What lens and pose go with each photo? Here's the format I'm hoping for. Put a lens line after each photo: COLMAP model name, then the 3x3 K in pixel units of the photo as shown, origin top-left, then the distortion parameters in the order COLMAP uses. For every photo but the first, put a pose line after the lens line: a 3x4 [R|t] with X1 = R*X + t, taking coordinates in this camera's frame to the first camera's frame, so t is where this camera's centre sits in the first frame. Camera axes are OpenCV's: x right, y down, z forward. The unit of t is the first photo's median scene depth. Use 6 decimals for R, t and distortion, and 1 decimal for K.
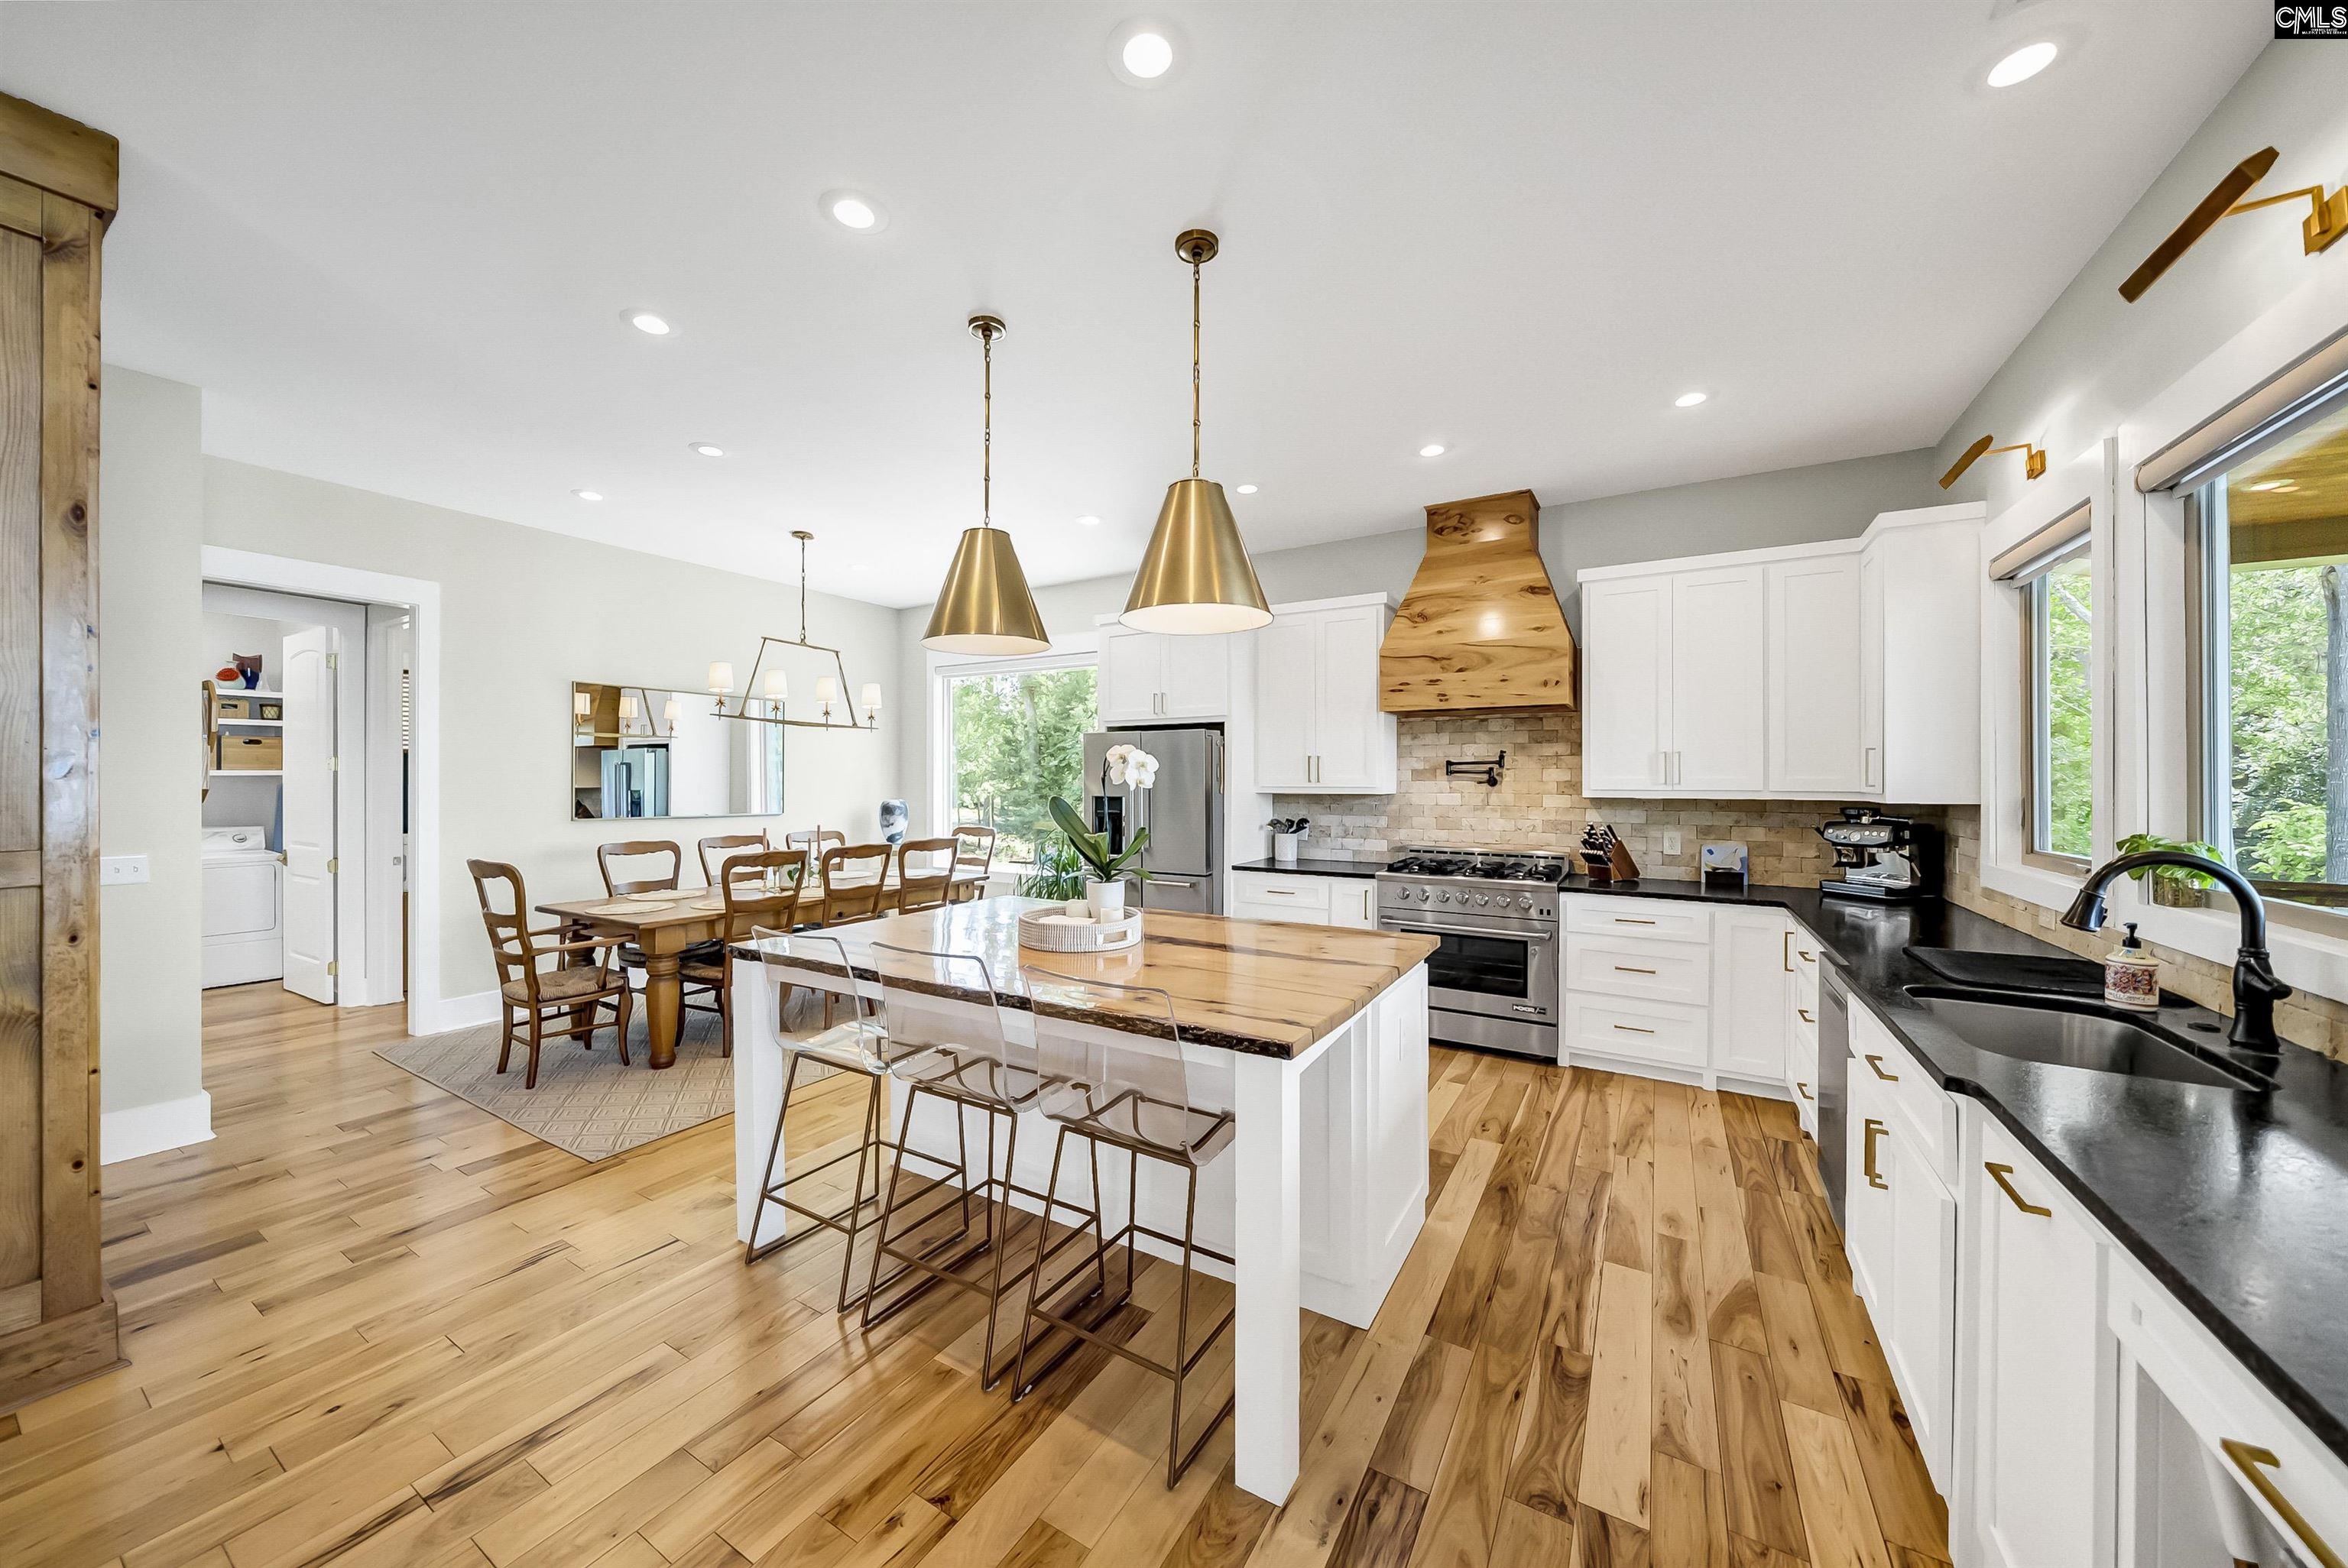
lens RADIAL K [[844.9, 0, 1168.0], [0, 844.9, 785.0], [0, 0, 1]] dist [0.000449, -0.000330]
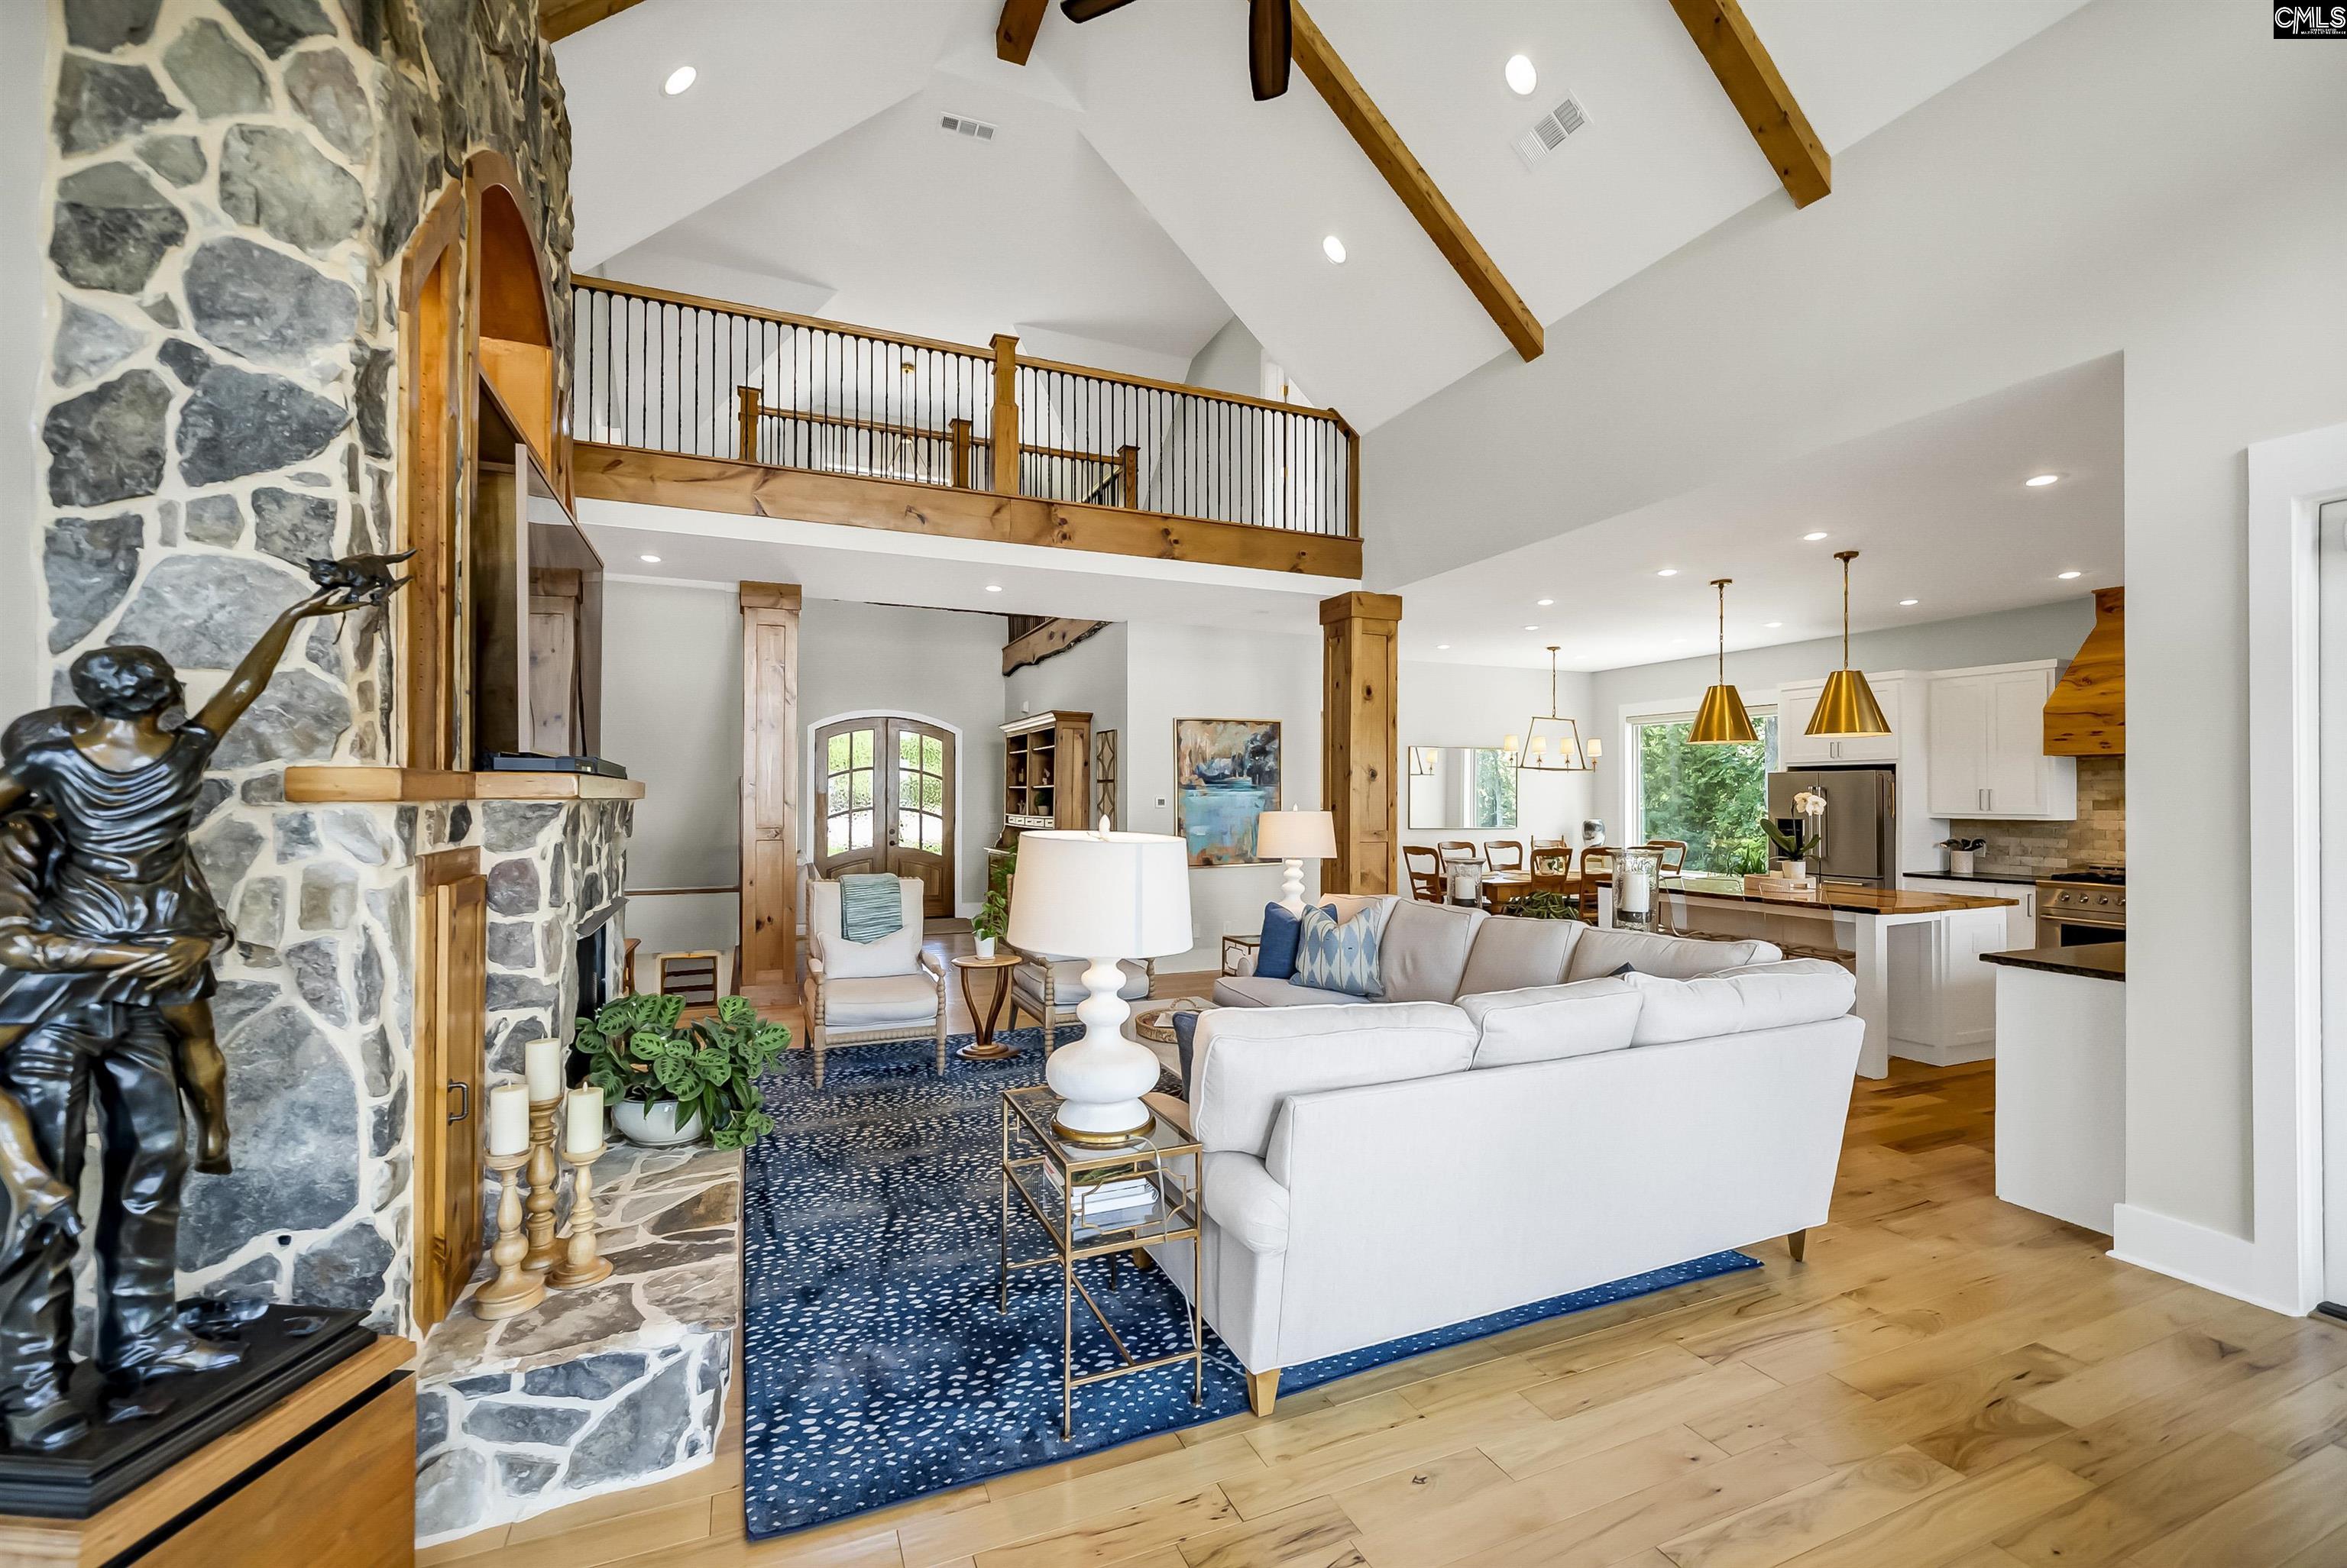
lens RADIAL K [[950.4, 0, 1156.9], [0, 950.4, 794.6], [0, 0, 1]] dist [-0.000606, -0.000266]
pose [[0.798680, -0.001409, -0.601754, 0.038647], [-0.003741, 0.999966, -0.007306, -0.011311], [0.601744, 0.008087, 0.798648, -0.875652]]
